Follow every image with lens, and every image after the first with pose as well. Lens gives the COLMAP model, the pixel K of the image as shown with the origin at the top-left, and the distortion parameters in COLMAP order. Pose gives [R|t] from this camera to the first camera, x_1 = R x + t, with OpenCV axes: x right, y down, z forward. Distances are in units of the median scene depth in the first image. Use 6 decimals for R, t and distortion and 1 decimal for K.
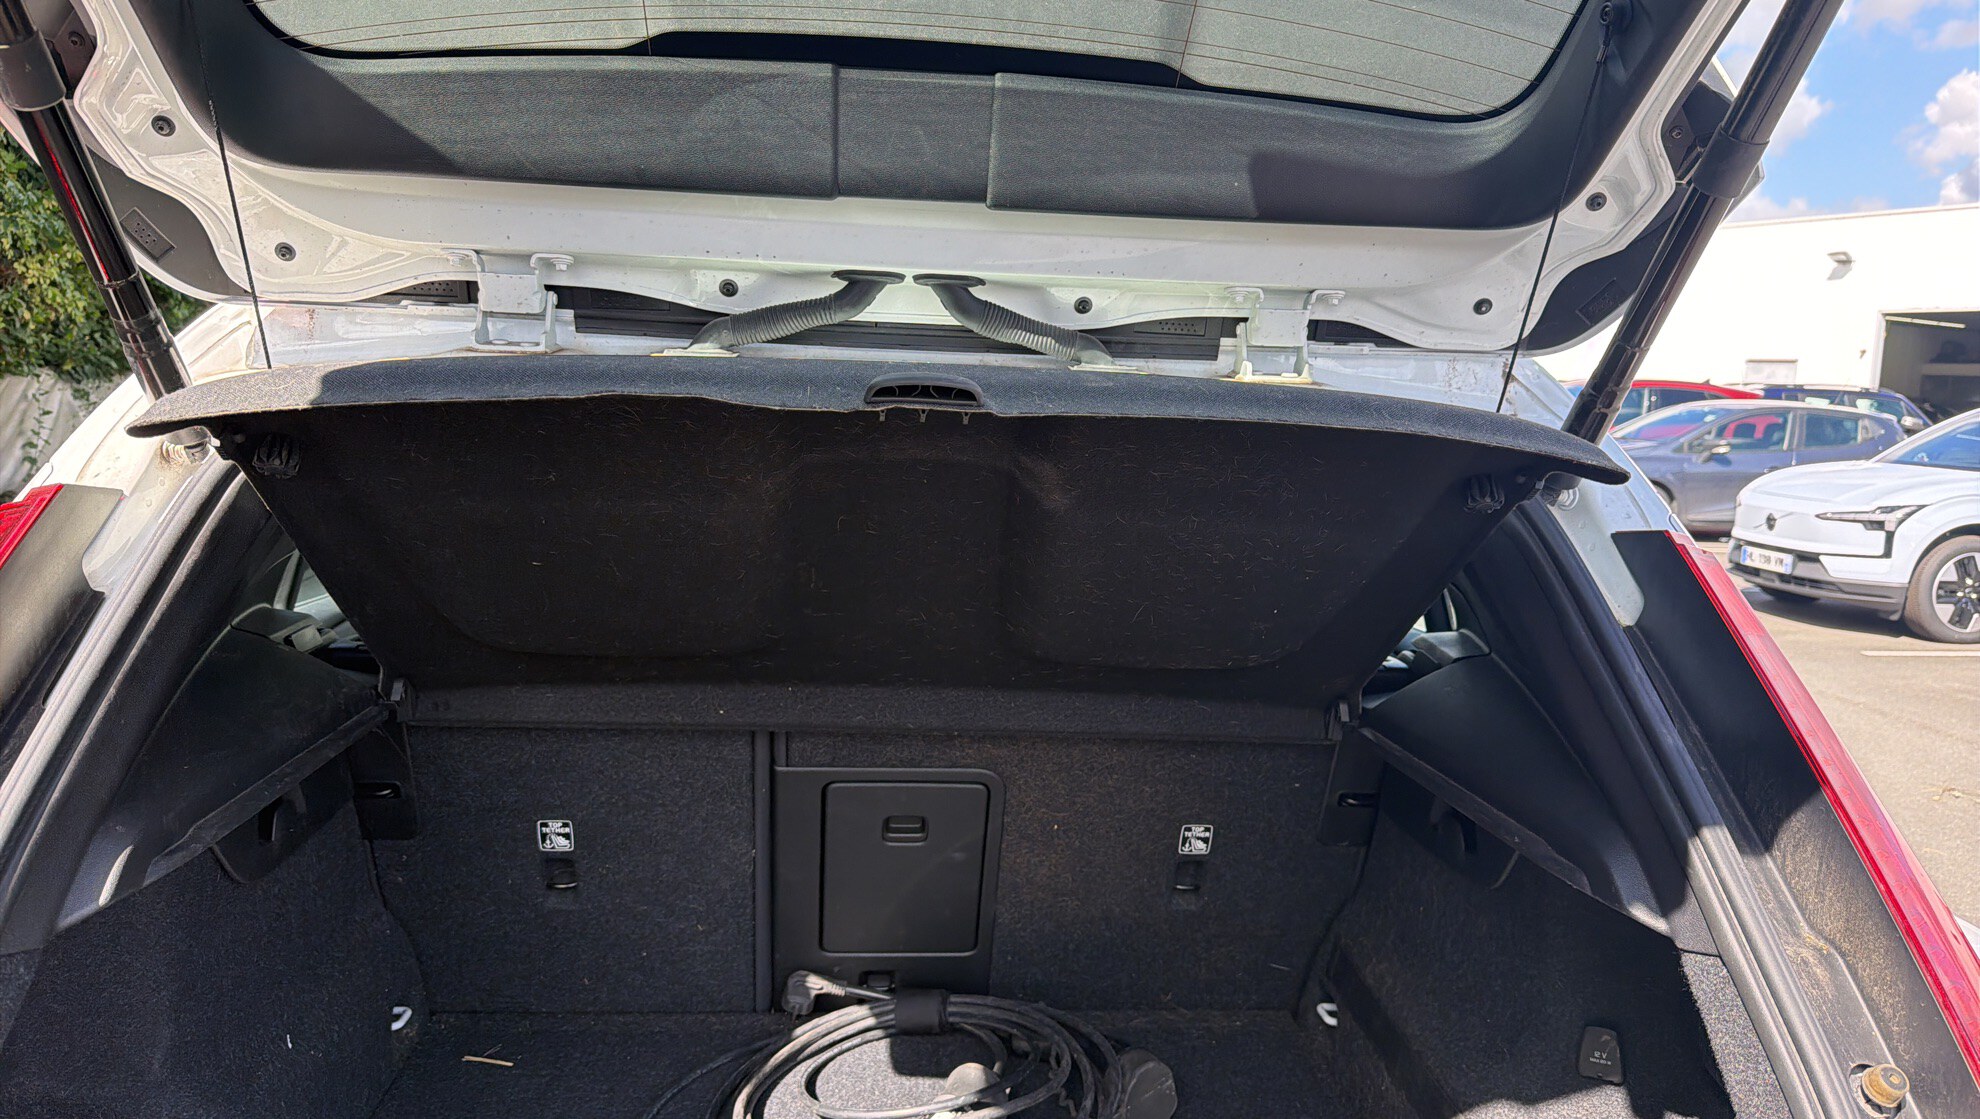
lens RADIAL K [[1531.0, 0, 1002.1], [0, 1531.0, 552.7], [0, 0, 1]] dist [0.067382, -0.104612]
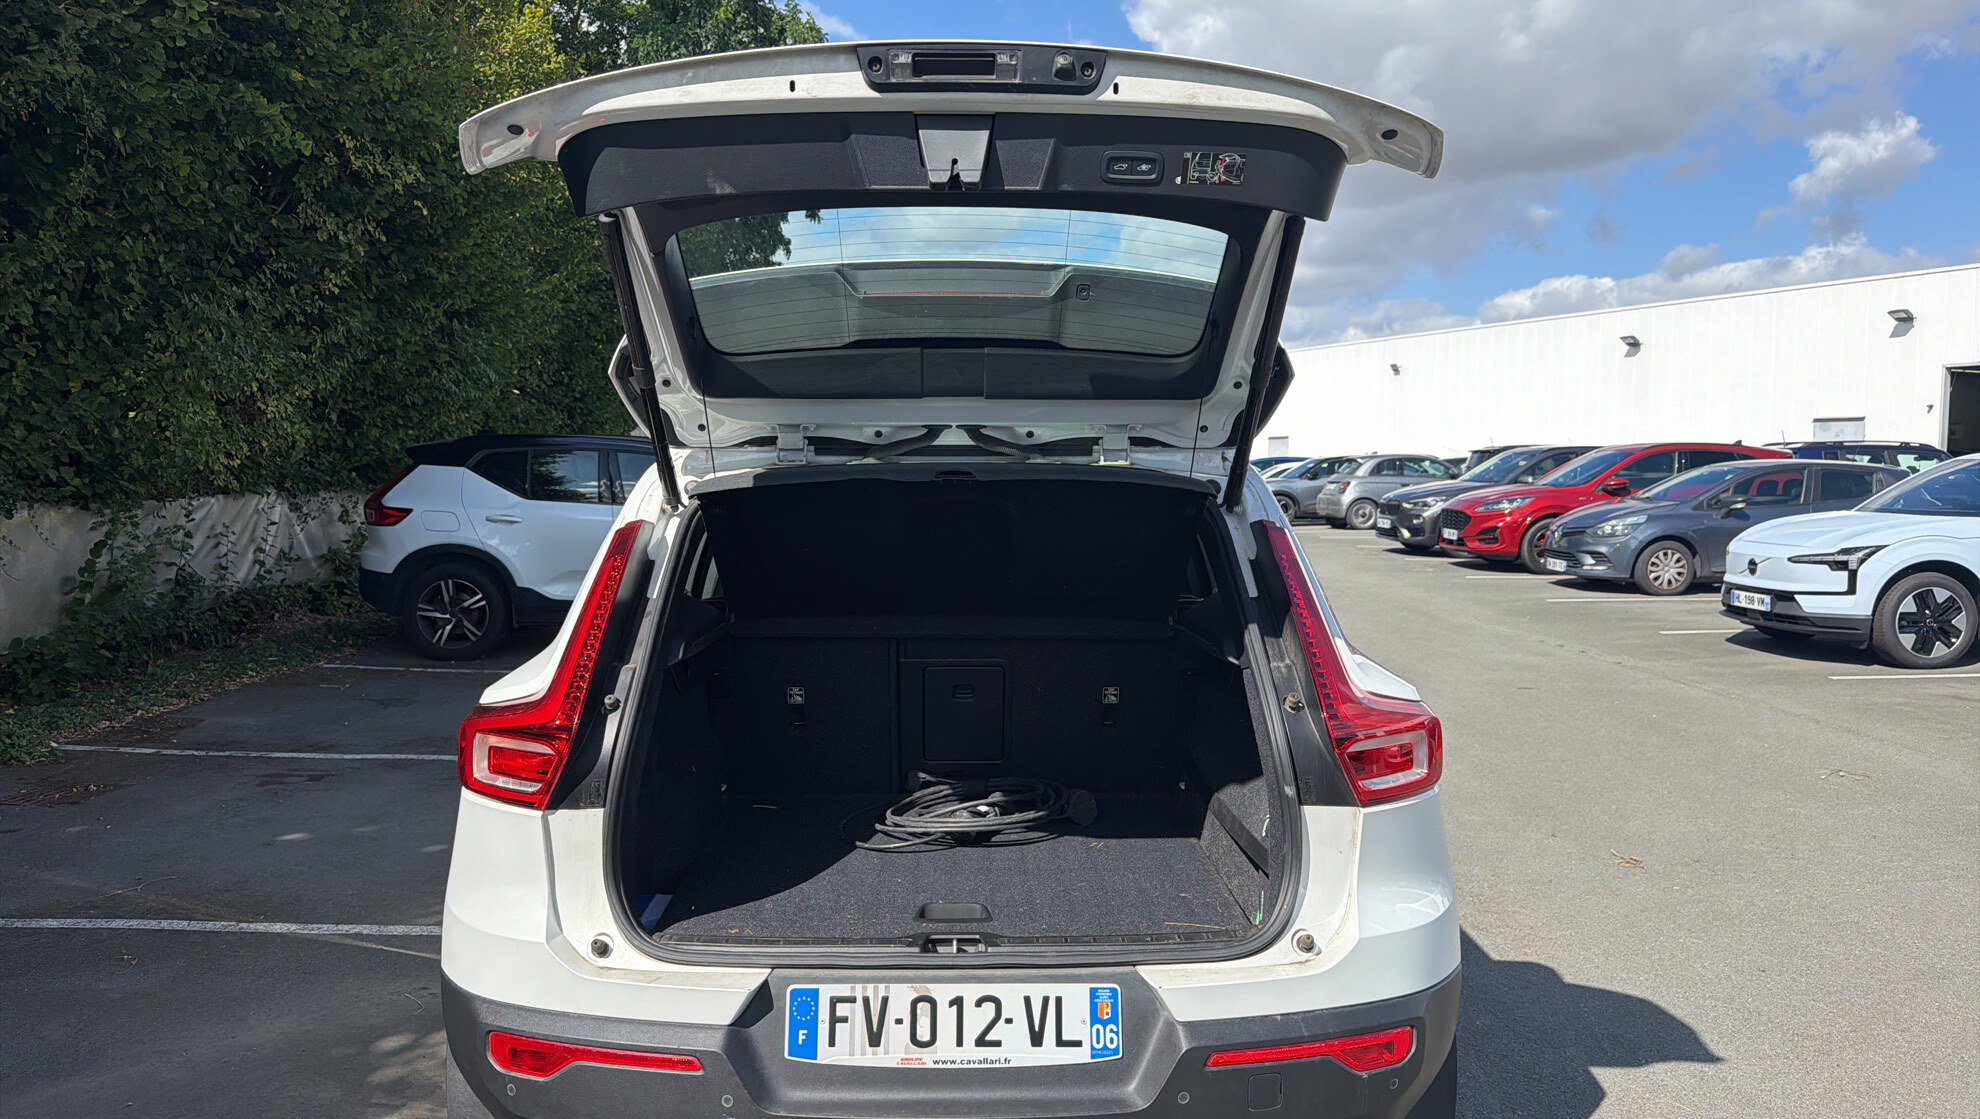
lens RADIAL K [[1531.0, 0, 982.1], [0, 1531.0, 566.9], [0, 0, 1]] dist [0.067382, -0.104612]
pose [[0.997098, -0.032915, -0.068638, 0.100864], [0.029633, 0.998393, -0.048305, 0.111116], [0.070118, 0.046131, 0.996472, -0.980222]]
